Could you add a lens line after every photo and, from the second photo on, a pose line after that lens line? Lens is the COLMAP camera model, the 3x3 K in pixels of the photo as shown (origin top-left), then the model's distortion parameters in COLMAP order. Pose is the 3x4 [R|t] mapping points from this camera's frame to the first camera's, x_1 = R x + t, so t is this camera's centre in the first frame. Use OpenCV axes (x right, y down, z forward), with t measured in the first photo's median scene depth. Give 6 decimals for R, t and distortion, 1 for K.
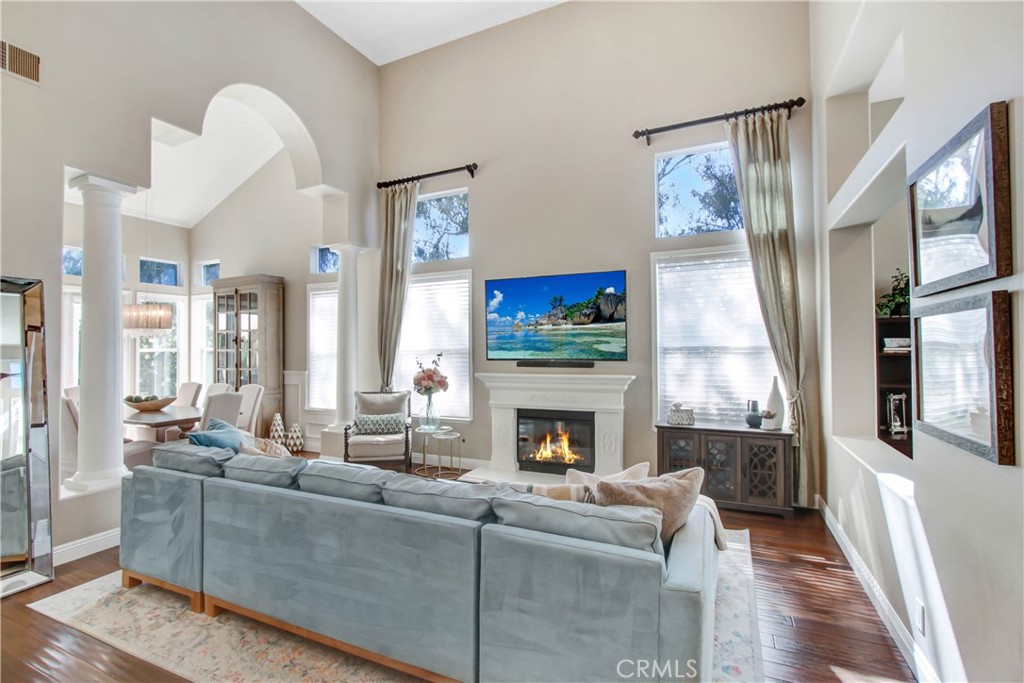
lens RADIAL K [[467.2, 0, 512.0], [0, 467.2, 341.5], [0, 0, 1]] dist [-0.003212, -0.000172]
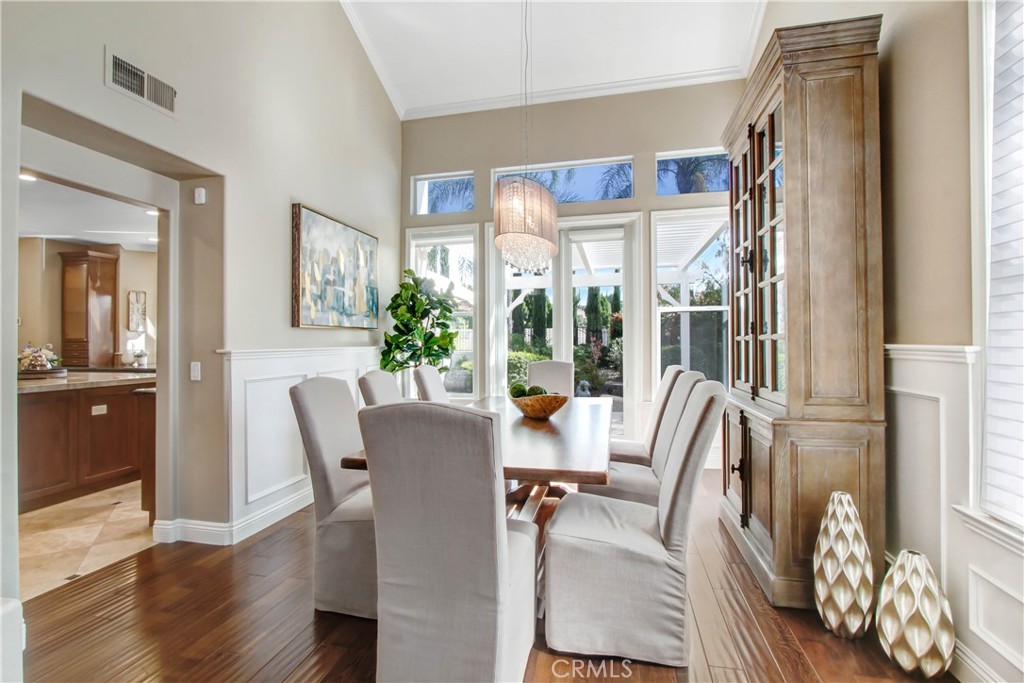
lens RADIAL K [[467.2, 0, 512.0], [0, 467.2, 341.5], [0, 0, 1]] dist [-0.003212, -0.000172]
pose [[0.201866, 0.006671, -0.979390, -0.262610], [0.014474, 0.999847, 0.009793, 0.055821], [0.979306, -0.016152, 0.201739, 0.734113]]
